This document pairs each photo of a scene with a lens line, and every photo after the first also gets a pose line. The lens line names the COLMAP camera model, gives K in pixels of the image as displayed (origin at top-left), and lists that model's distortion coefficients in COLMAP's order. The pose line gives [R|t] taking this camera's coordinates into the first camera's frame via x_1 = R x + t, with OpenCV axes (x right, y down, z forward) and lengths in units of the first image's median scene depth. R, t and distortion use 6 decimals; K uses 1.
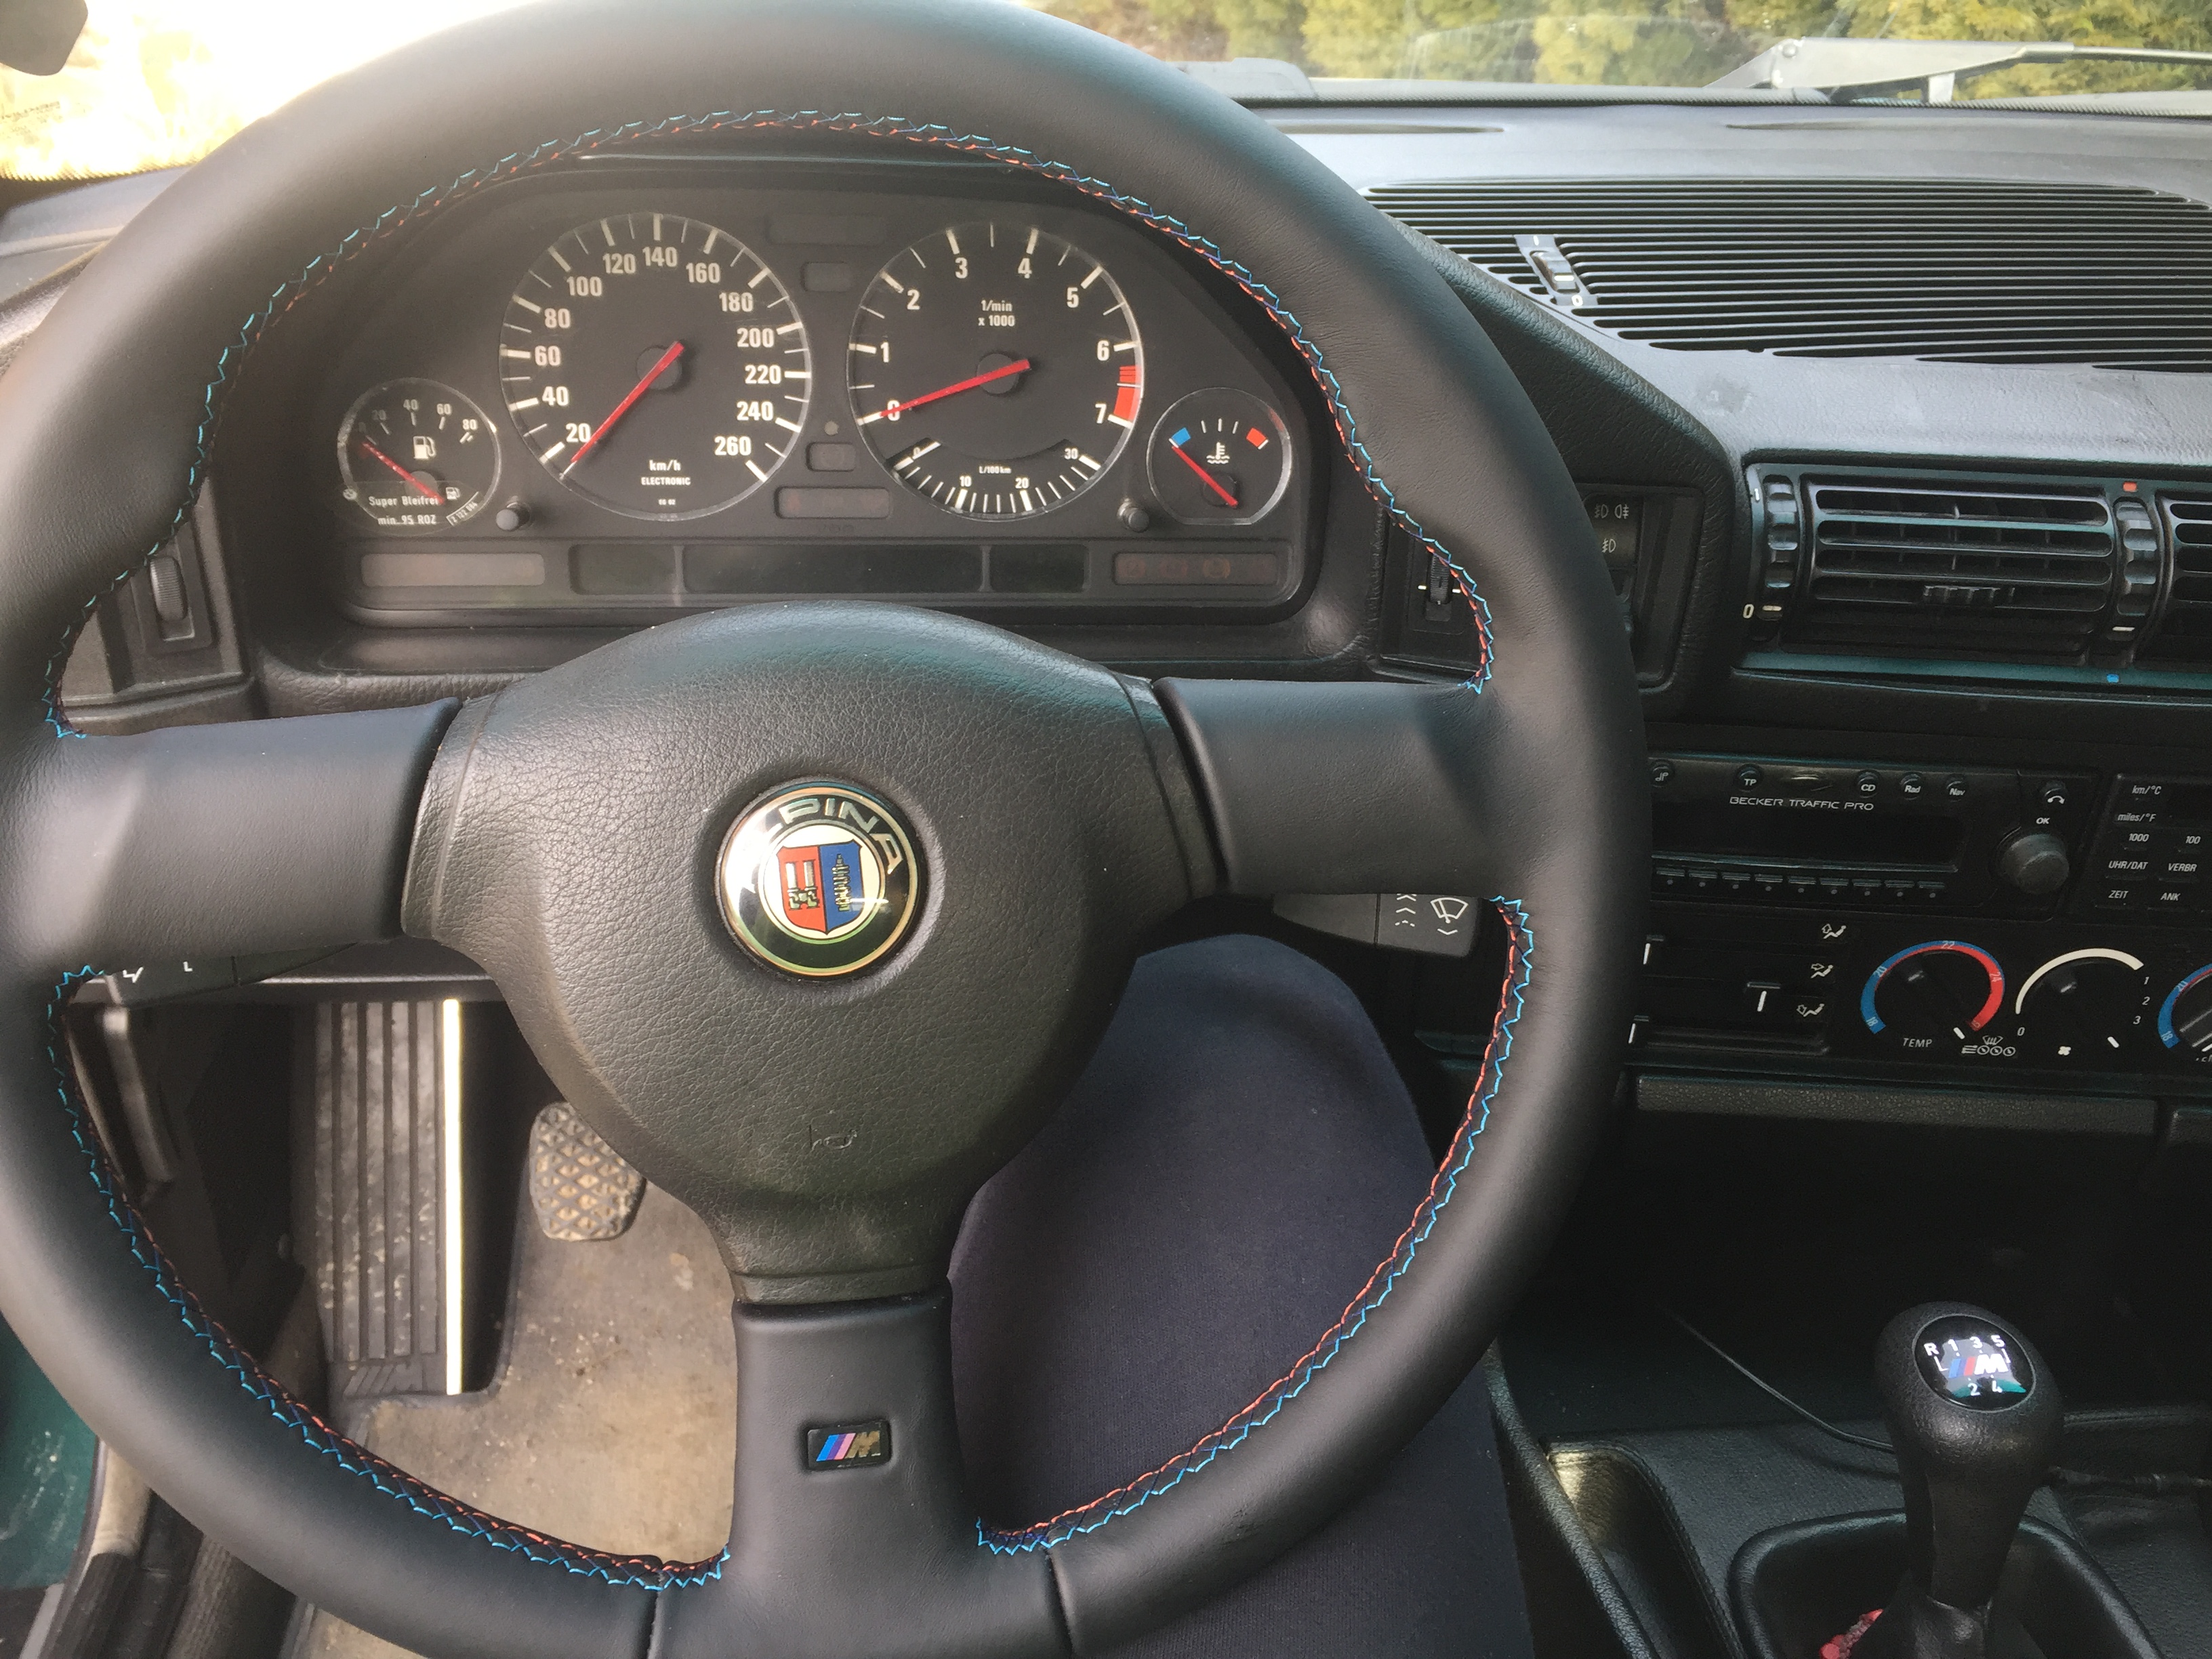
lens RADIAL K [[1938.0, 0, 1106.0], [0, 1938.0, 829.5], [0, 0, 1]] dist [0.100969, -0.184433]
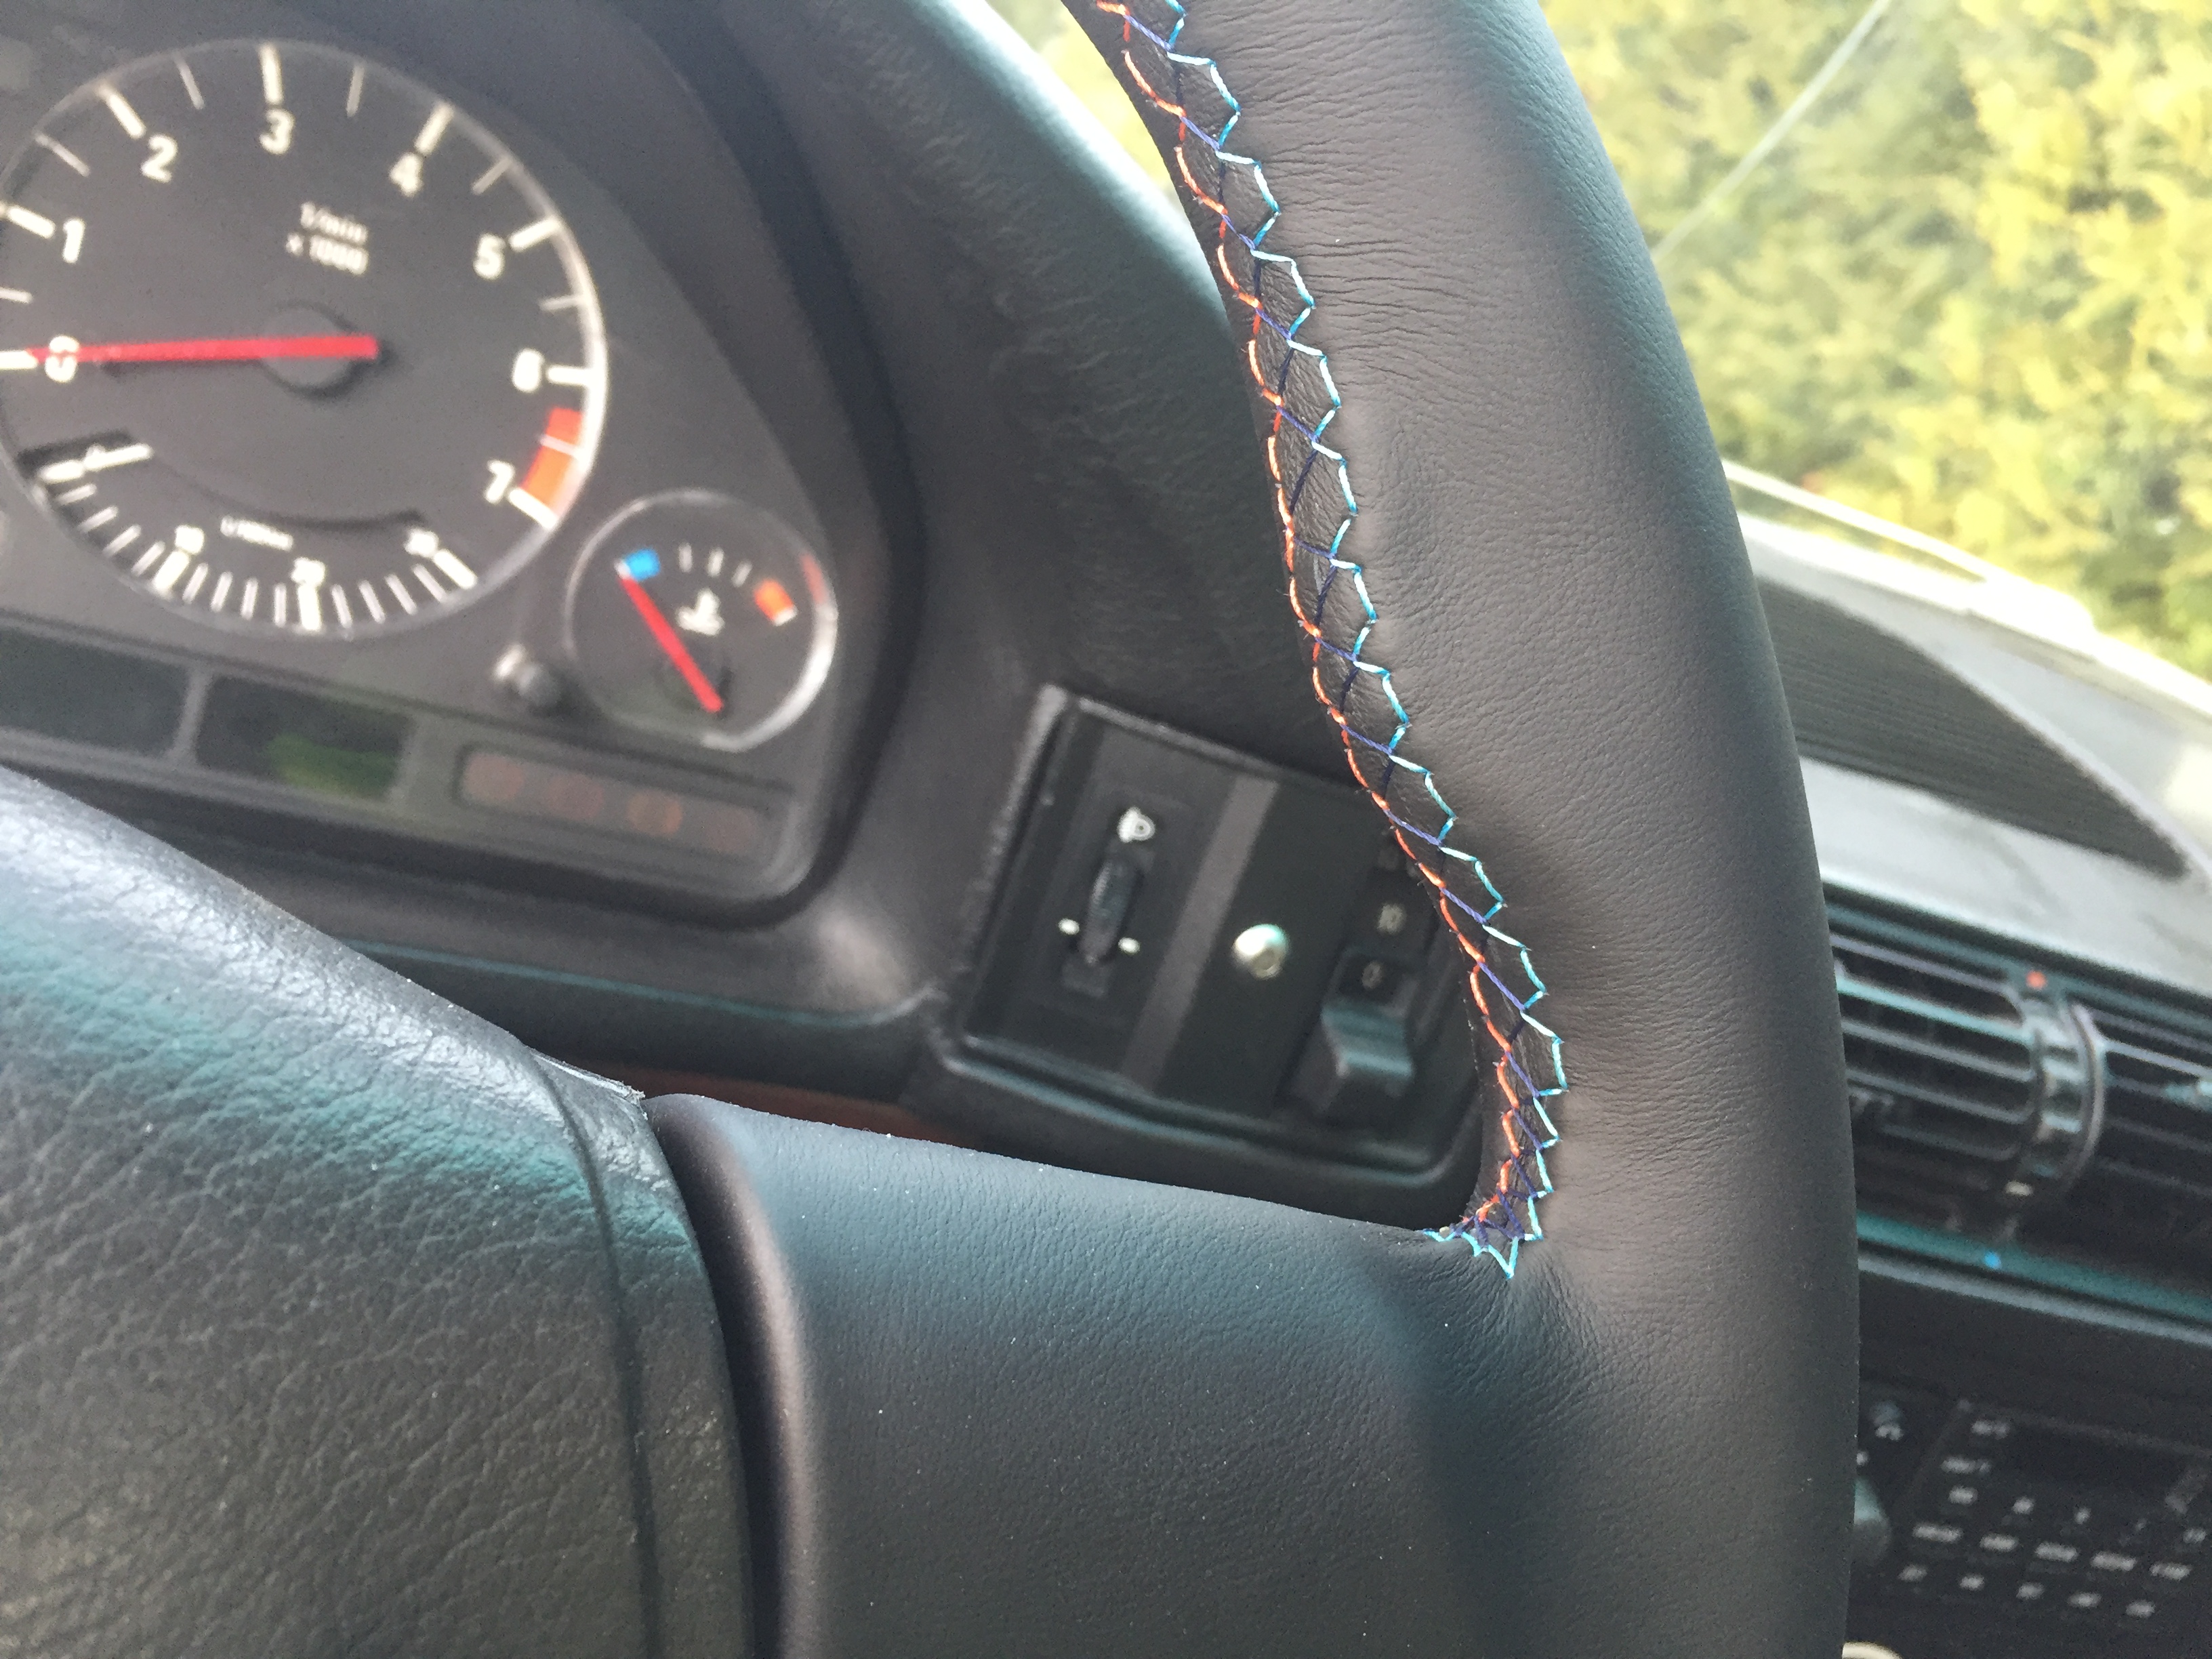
lens RADIAL K [[1938.0, 0, 1106.0], [0, 1938.0, 829.5], [0, 0, 1]] dist [0.100969, -0.184433]
pose [[0.911480, 0.204625, 0.356837, -0.022907], [-0.147089, 0.972268, -0.181823, -0.051261], [-0.384147, 0.113241, 0.916301, 0.471502]]
